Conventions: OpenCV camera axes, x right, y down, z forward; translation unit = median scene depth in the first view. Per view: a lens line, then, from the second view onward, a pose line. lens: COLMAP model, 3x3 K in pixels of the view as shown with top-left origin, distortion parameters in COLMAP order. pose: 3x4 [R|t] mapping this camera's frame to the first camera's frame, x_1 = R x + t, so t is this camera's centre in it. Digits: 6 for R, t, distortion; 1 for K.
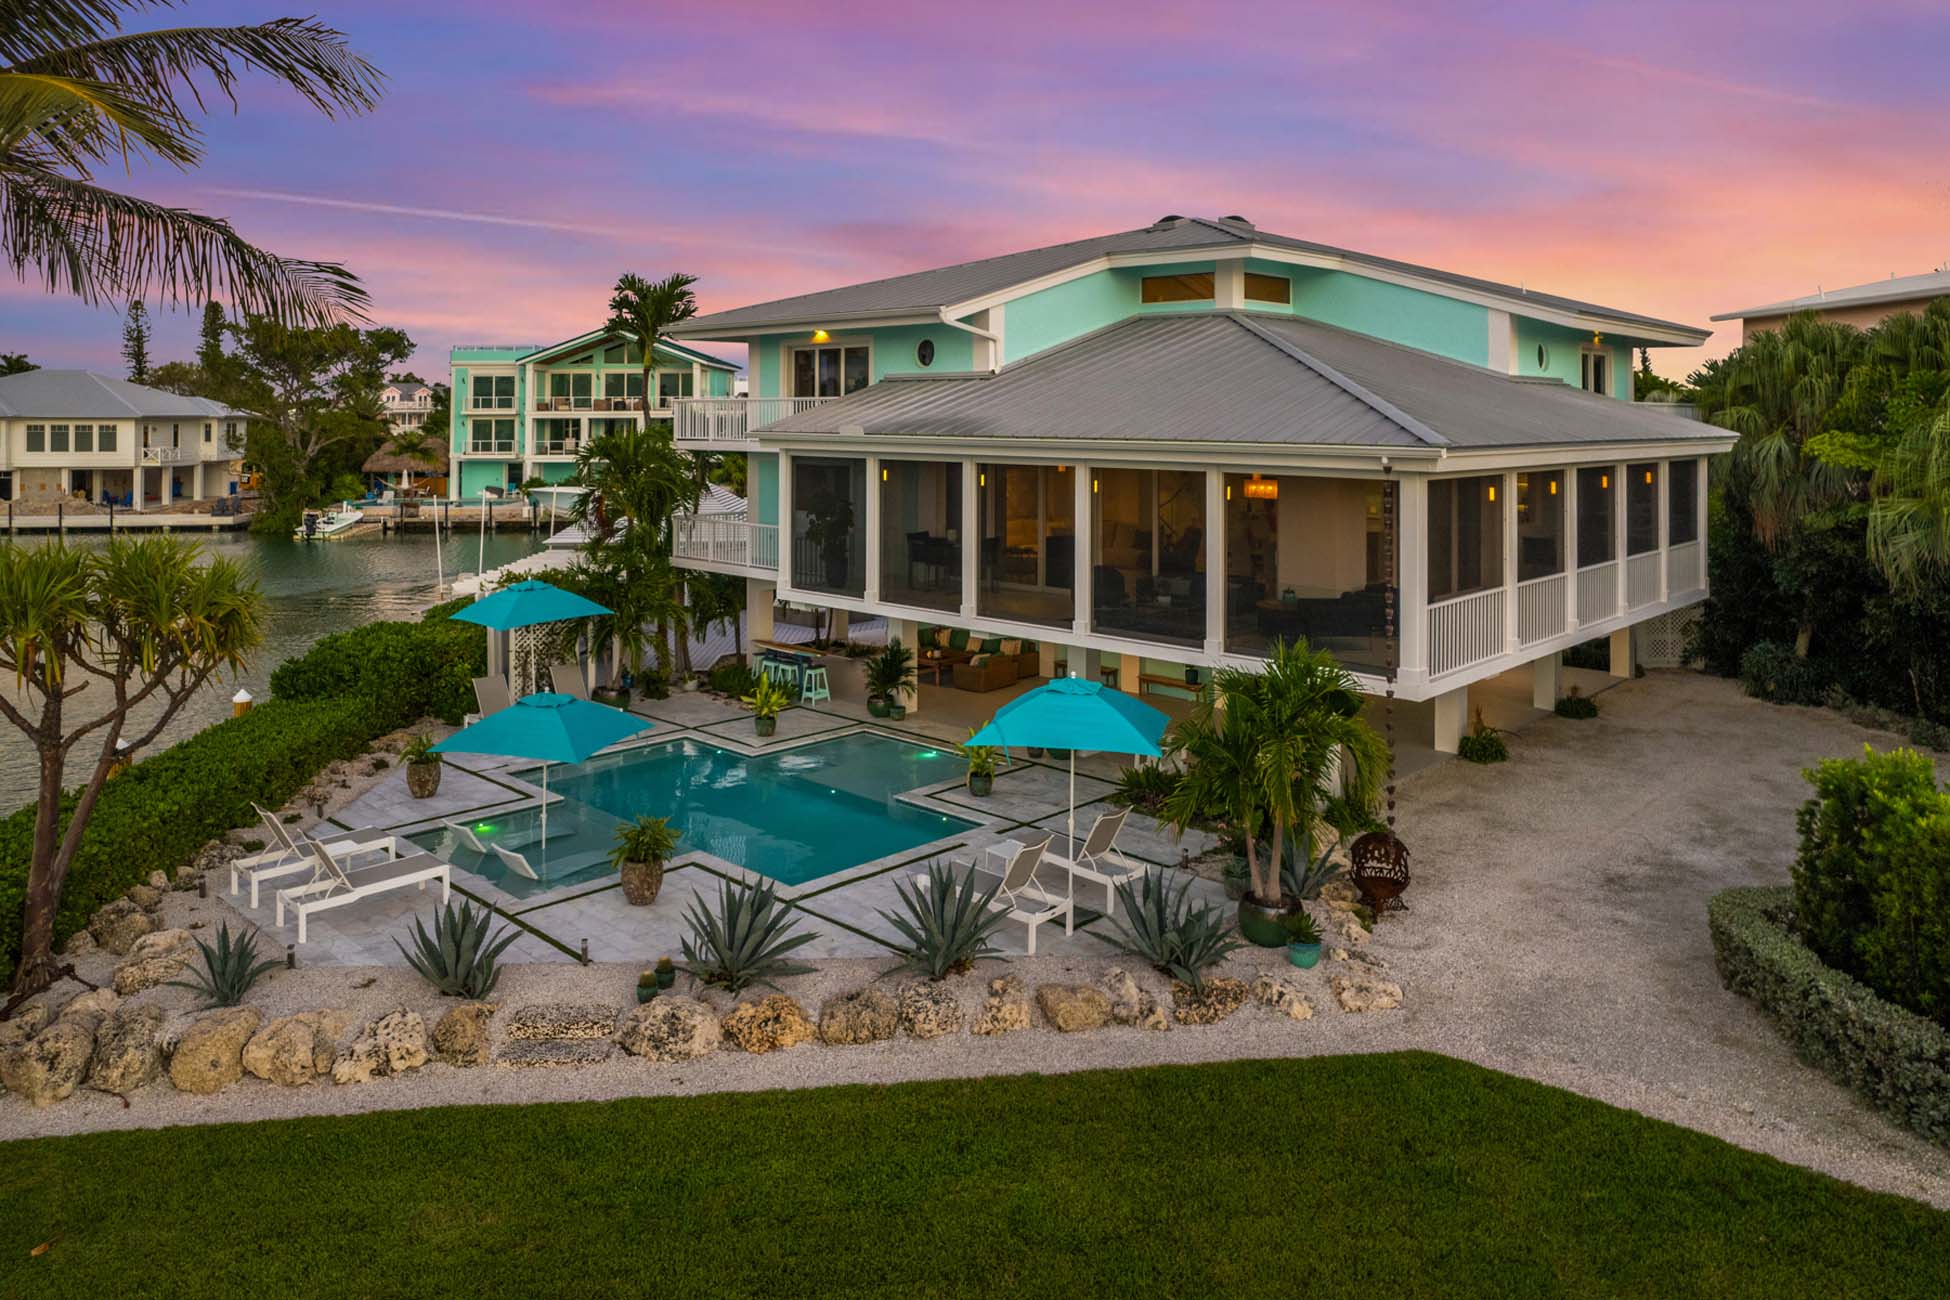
lens RADIAL K [[1268.6, 0, 1009.9], [0, 1268.6, 413.0], [0, 0, 1]] dist [-0.056339, 0.037027]
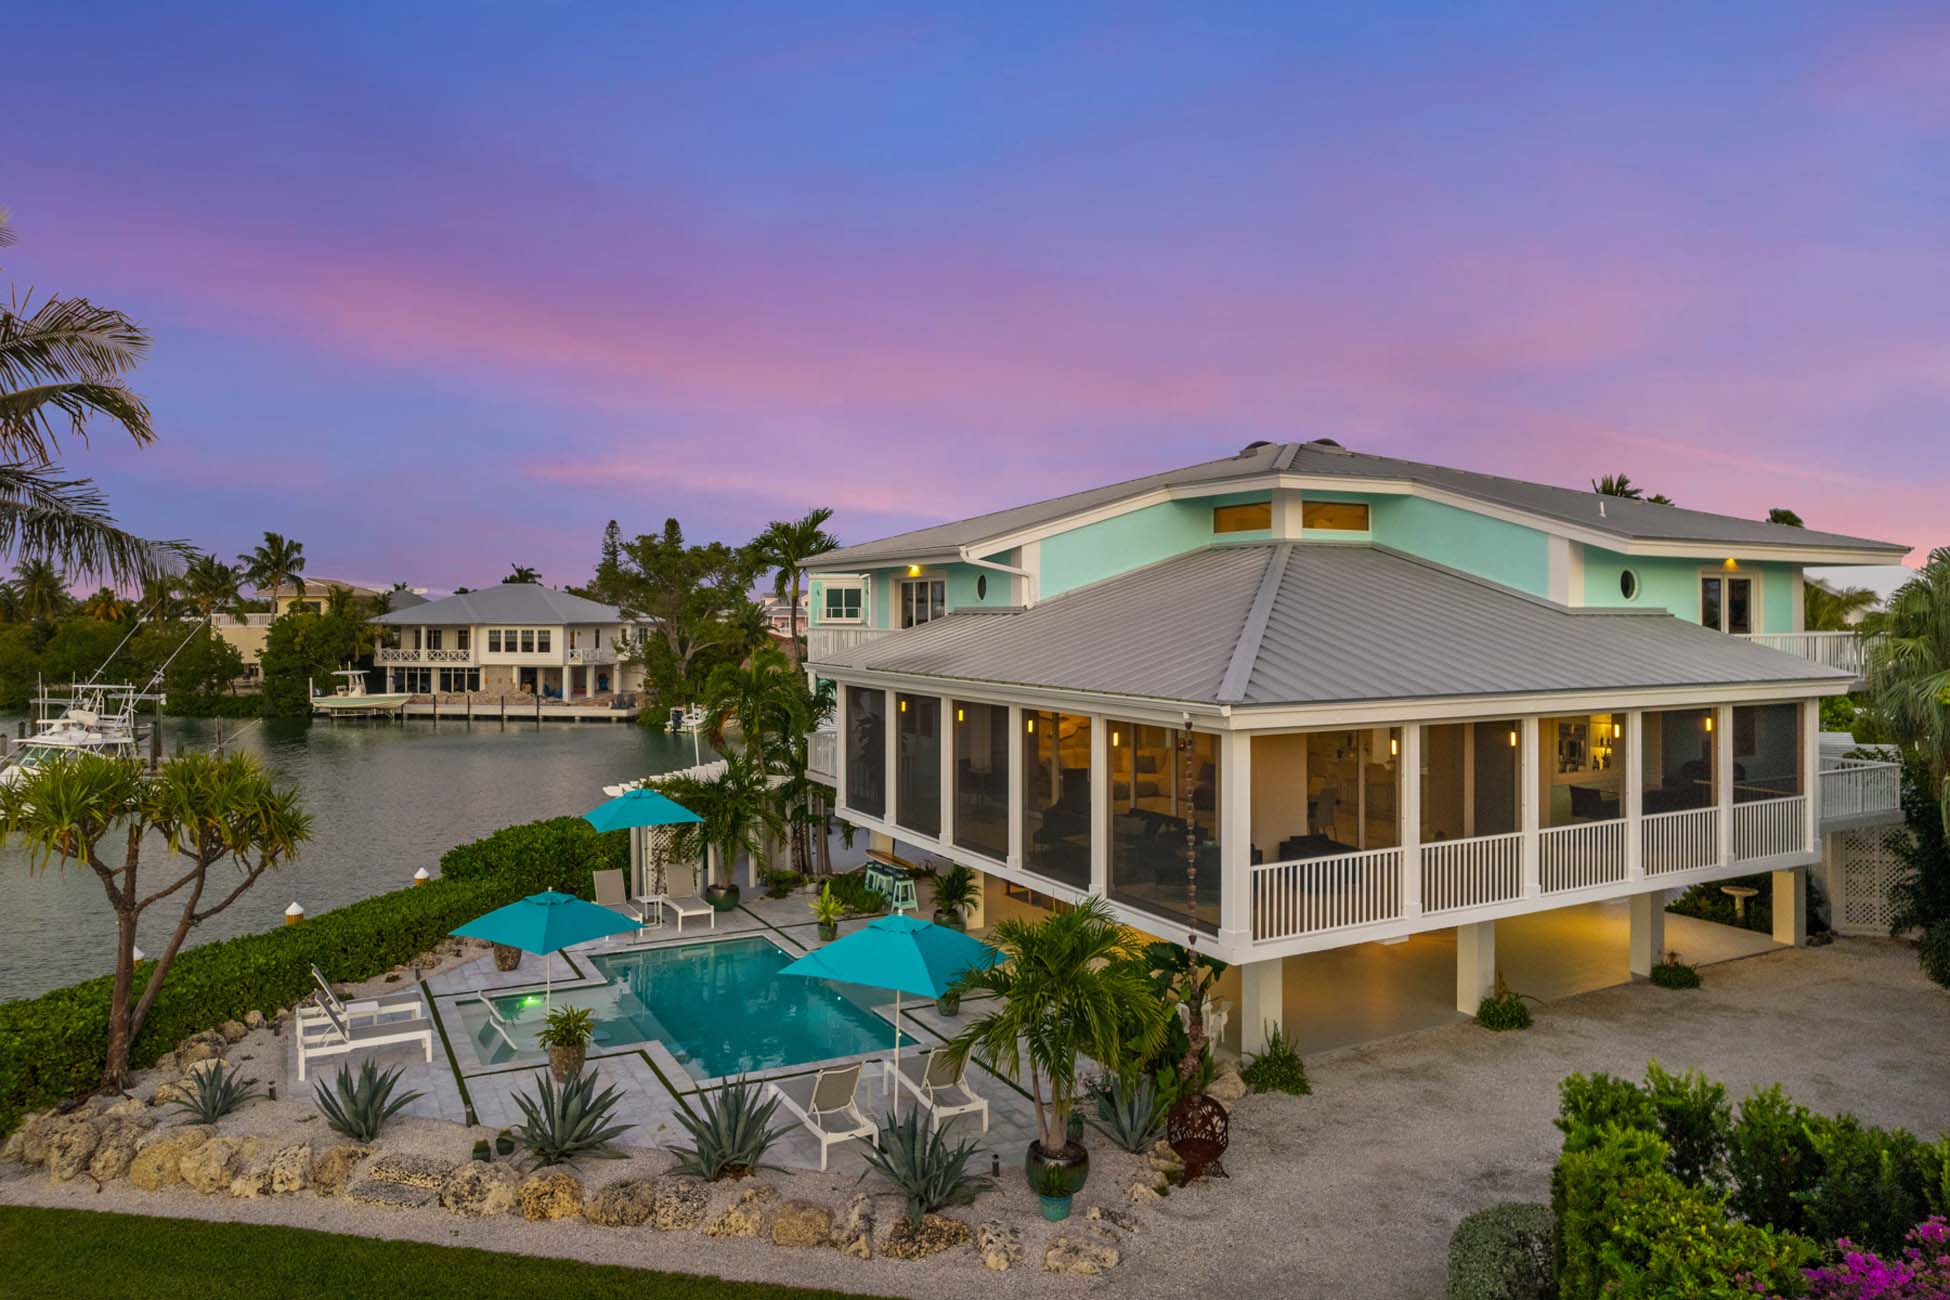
lens RADIAL K [[1243.3, 0, 1012.8], [0, 1243.3, 613.6], [0, 0, 1]] dist [-0.082989, 0.068282]
pose [[0.952656, -0.000913, -0.304049, 0.300673], [0.000974, 1.000000, 0.000049, -0.028281], [0.304049, -0.000343, 0.952656, 0.030250]]
